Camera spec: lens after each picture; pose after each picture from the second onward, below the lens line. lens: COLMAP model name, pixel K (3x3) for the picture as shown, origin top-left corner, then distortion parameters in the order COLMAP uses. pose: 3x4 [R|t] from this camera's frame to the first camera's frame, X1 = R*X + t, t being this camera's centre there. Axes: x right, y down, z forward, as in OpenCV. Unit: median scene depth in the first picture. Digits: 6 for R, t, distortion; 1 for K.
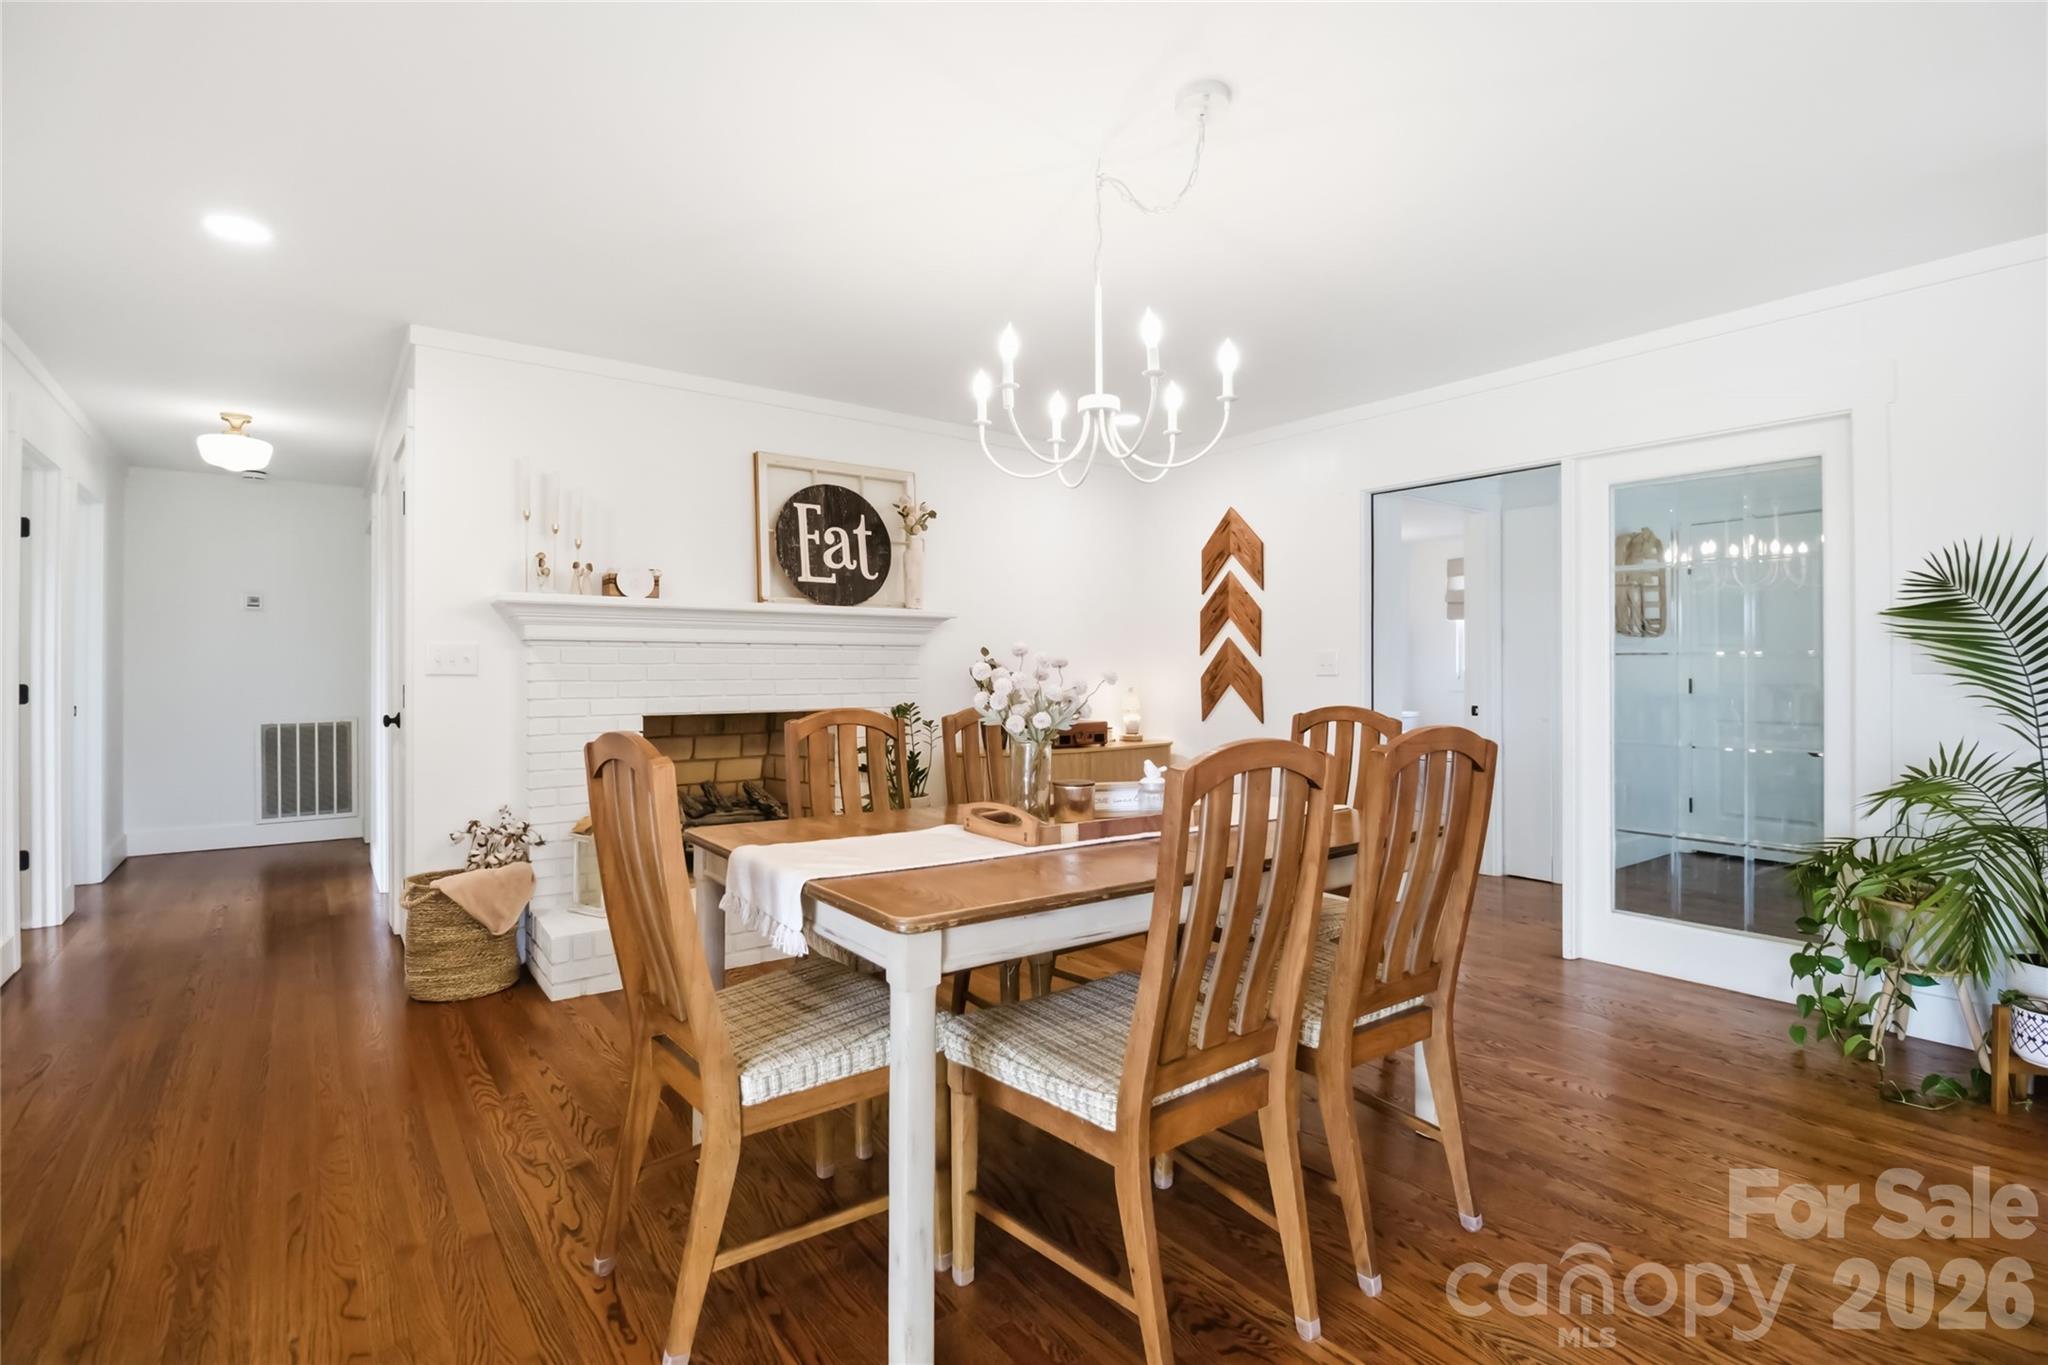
lens RADIAL K [[961.2, 0, 1040.2], [0, 961.2, 665.3], [0, 0, 1]] dist [-0.011677, -0.006975]
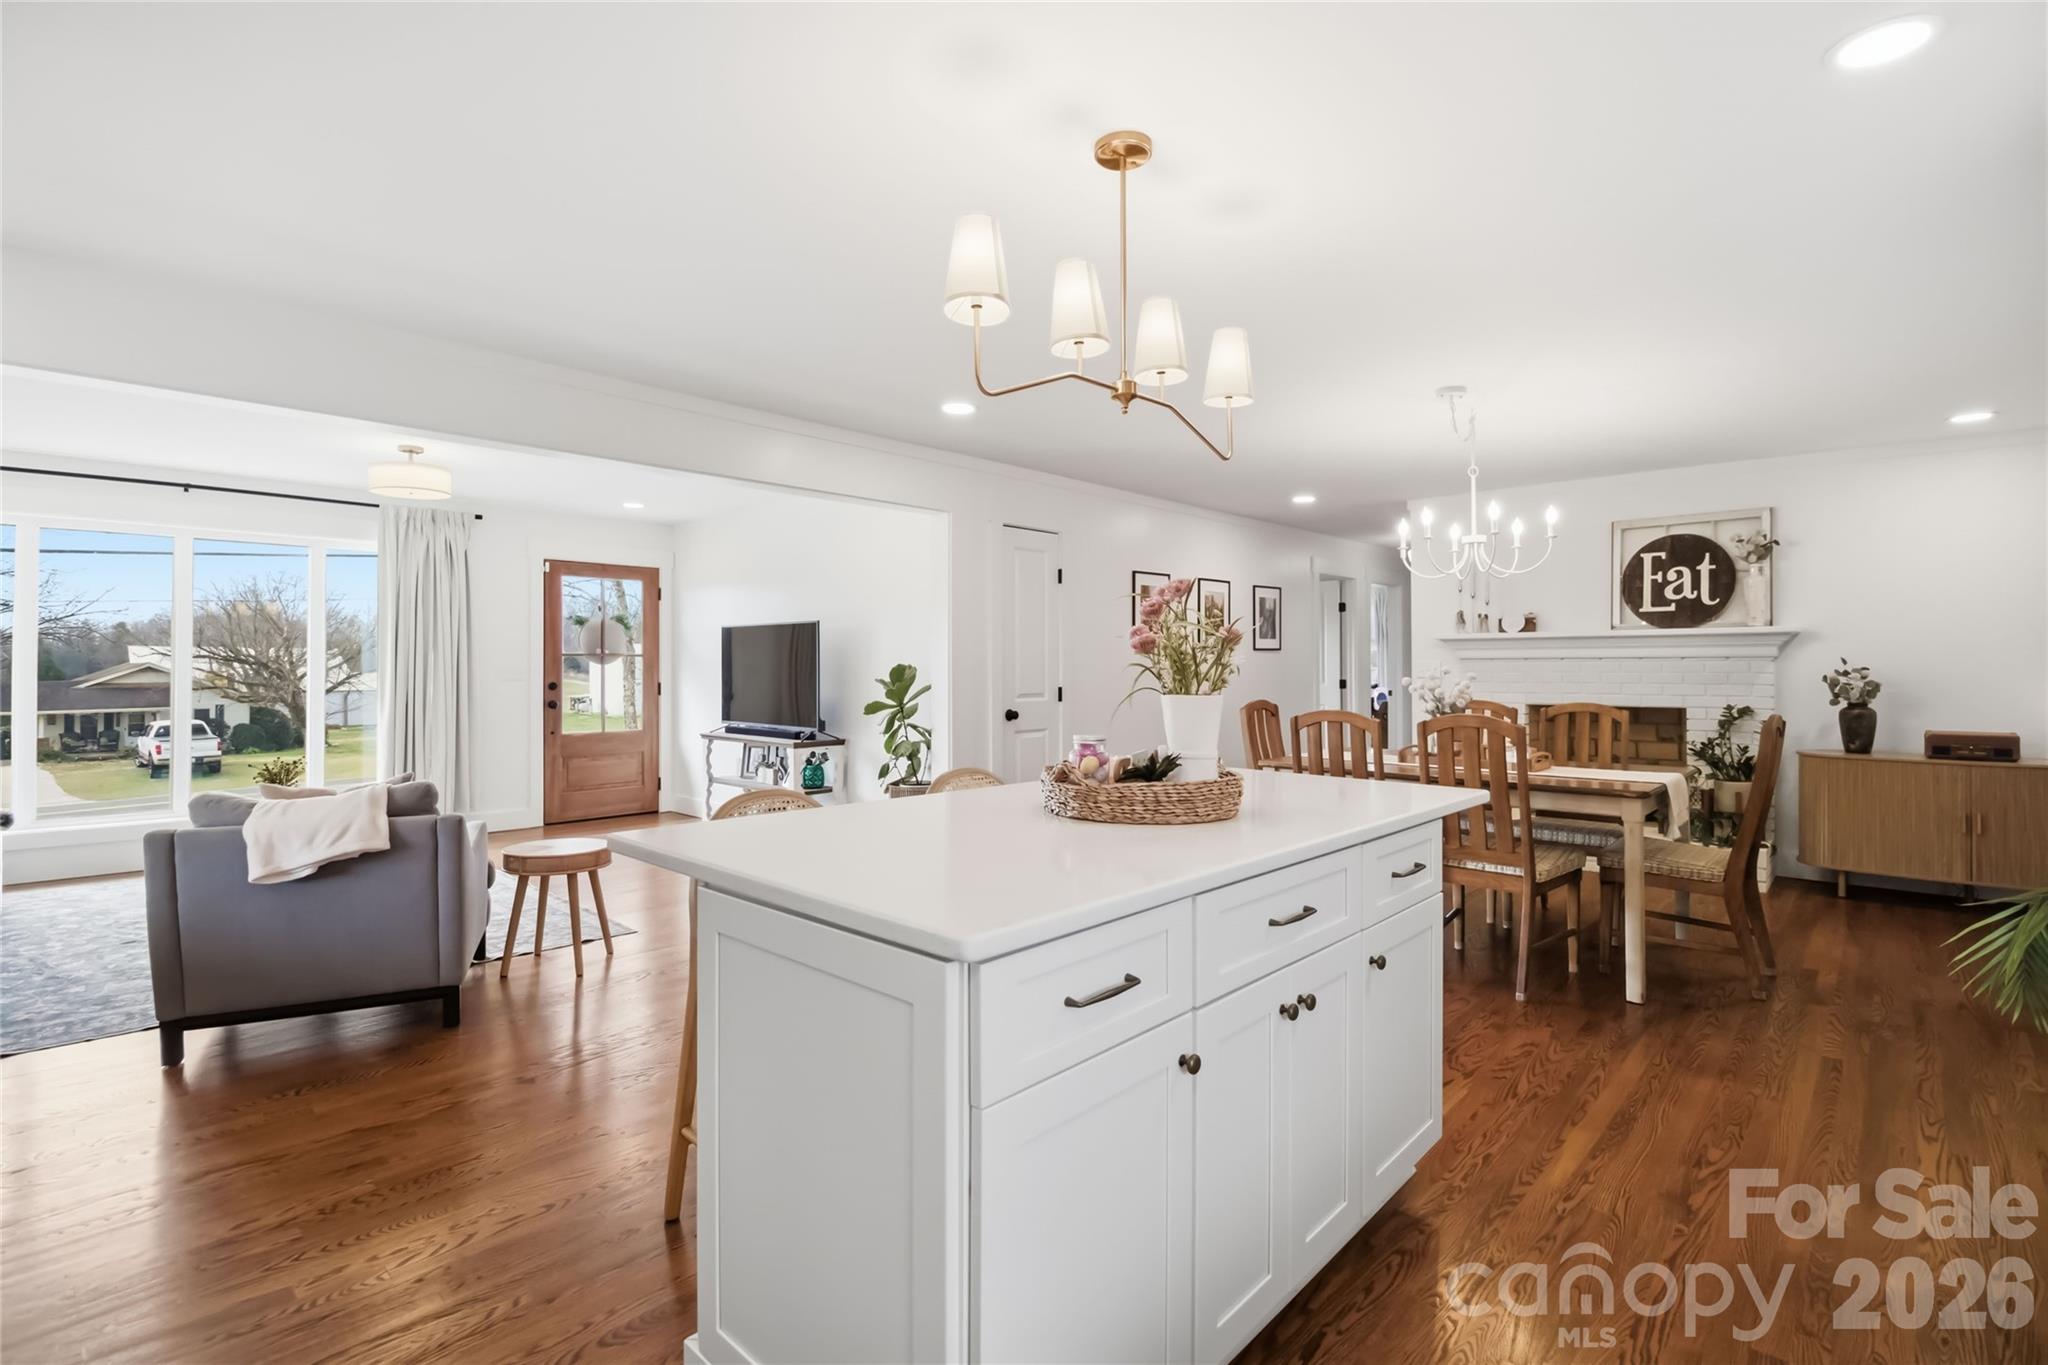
lens RADIAL K [[961.2, 0, 1038.4], [0, 961.2, 653.2], [0, 0, 1]] dist [-0.011677, -0.006975]
pose [[0.184009, -0.010894, -0.982864, 0.919651], [0.006204, 0.999932, -0.009922, -0.020300], [0.982905, -0.004272, 0.184064, -0.089850]]
